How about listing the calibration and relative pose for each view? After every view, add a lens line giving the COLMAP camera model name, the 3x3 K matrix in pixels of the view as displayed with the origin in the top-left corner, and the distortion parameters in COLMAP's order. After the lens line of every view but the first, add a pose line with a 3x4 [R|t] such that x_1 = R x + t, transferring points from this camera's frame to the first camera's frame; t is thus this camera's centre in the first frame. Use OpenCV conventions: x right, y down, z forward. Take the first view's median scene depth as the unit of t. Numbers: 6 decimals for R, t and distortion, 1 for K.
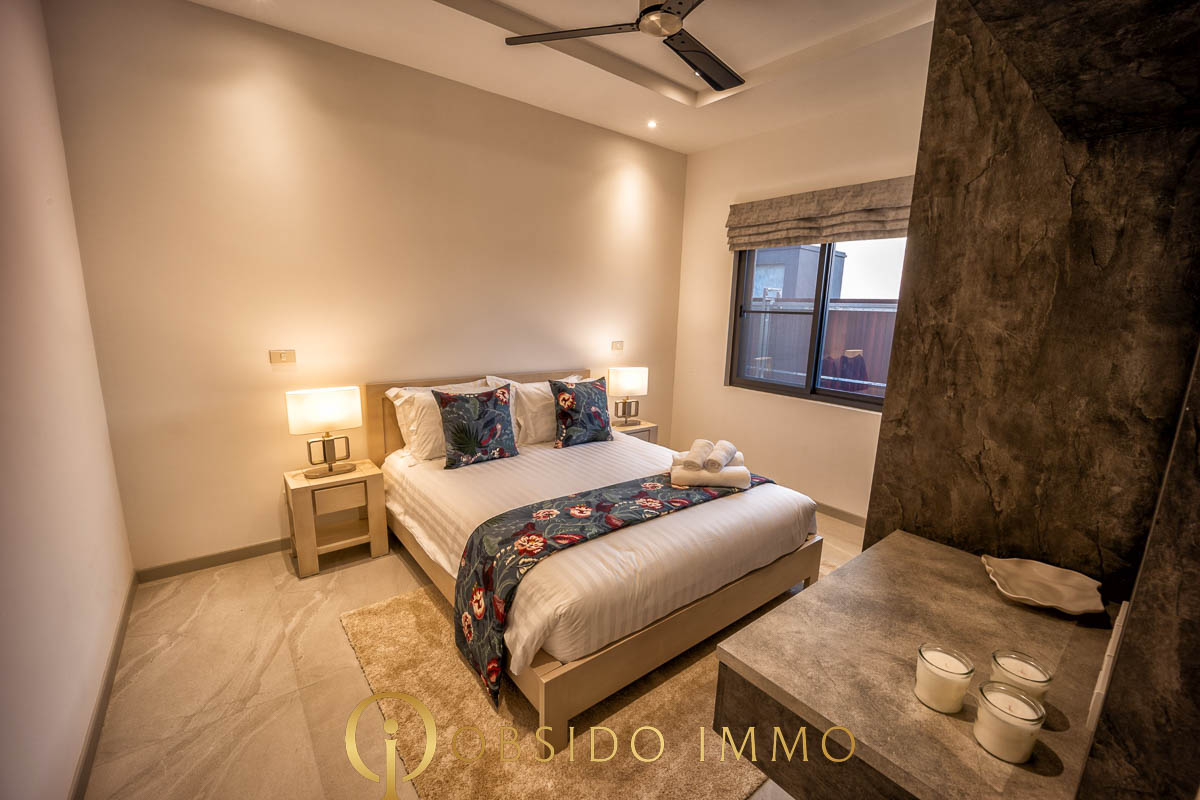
lens RADIAL K [[487.6, 0, 602.6], [0, 487.6, 405.9], [0, 0, 1]] dist [-0.026913, 0.002741]
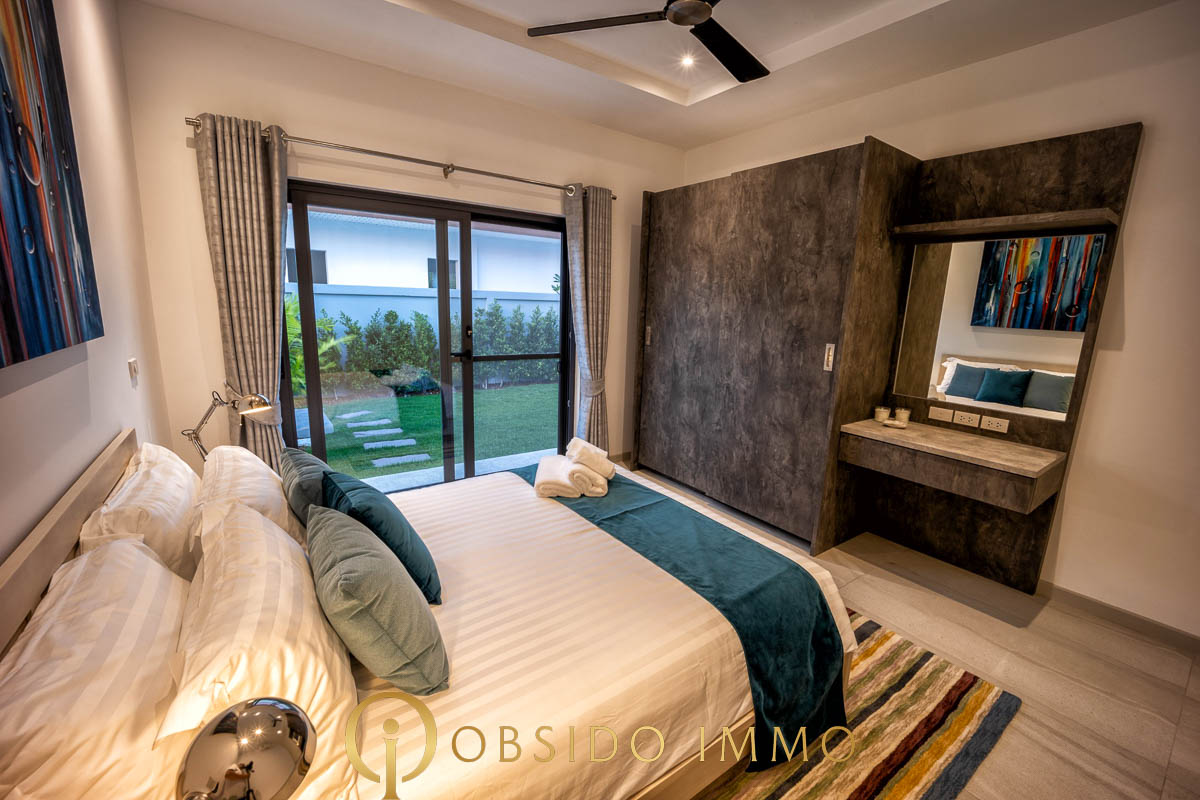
lens RADIAL K [[487.6, 0, 599.5], [0, 487.6, 407.8], [0, 0, 1]] dist [-0.026913, 0.002741]
pose [[0.998481, 0.013008, -0.053546, 0.152801], [-0.012503, 0.999874, 0.009753, -0.050618], [0.053666, -0.009069, 0.998518, -1.170676]]
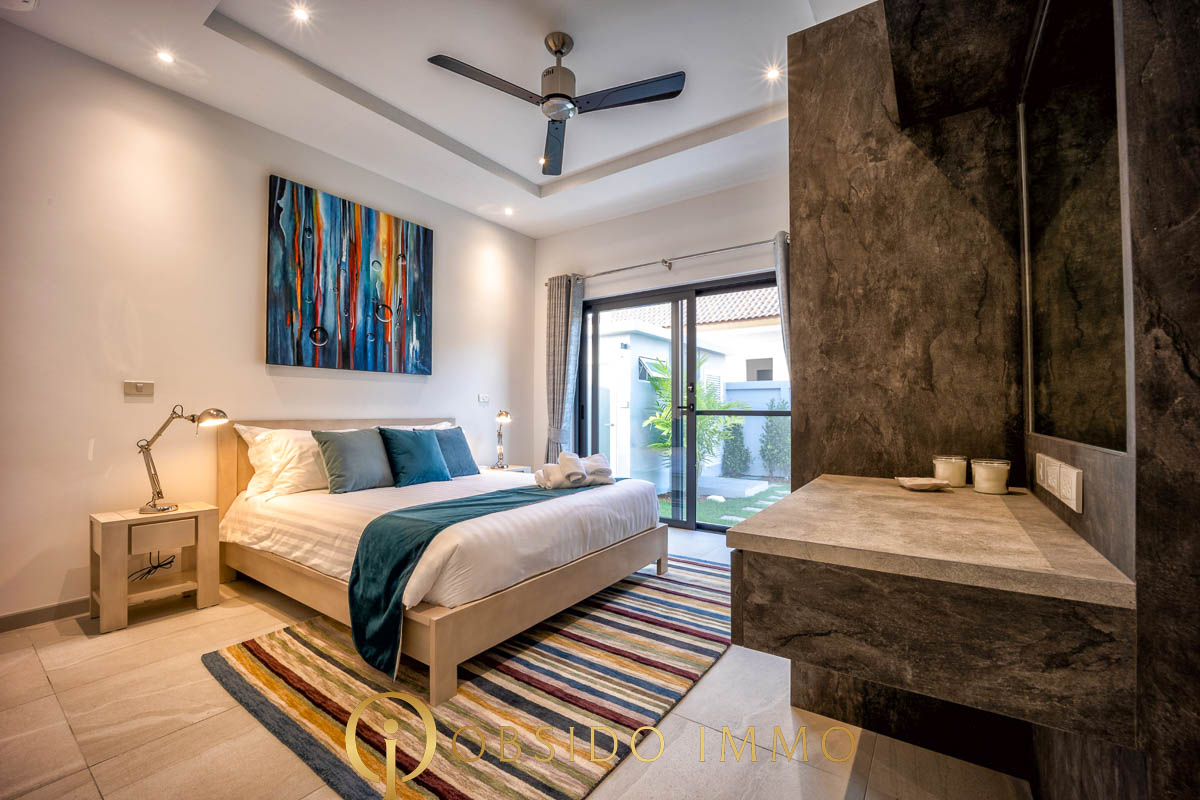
lens RADIAL K [[487.6, 0, 599.4], [0, 487.6, 408.5], [0, 0, 1]] dist [-0.026913, 0.002741]
pose [[0.287698, -0.035481, -0.957064, 1.644820], [-0.184340, 0.978576, -0.091692, 0.056901], [0.939813, 0.202805, 0.274994, -0.197994]]
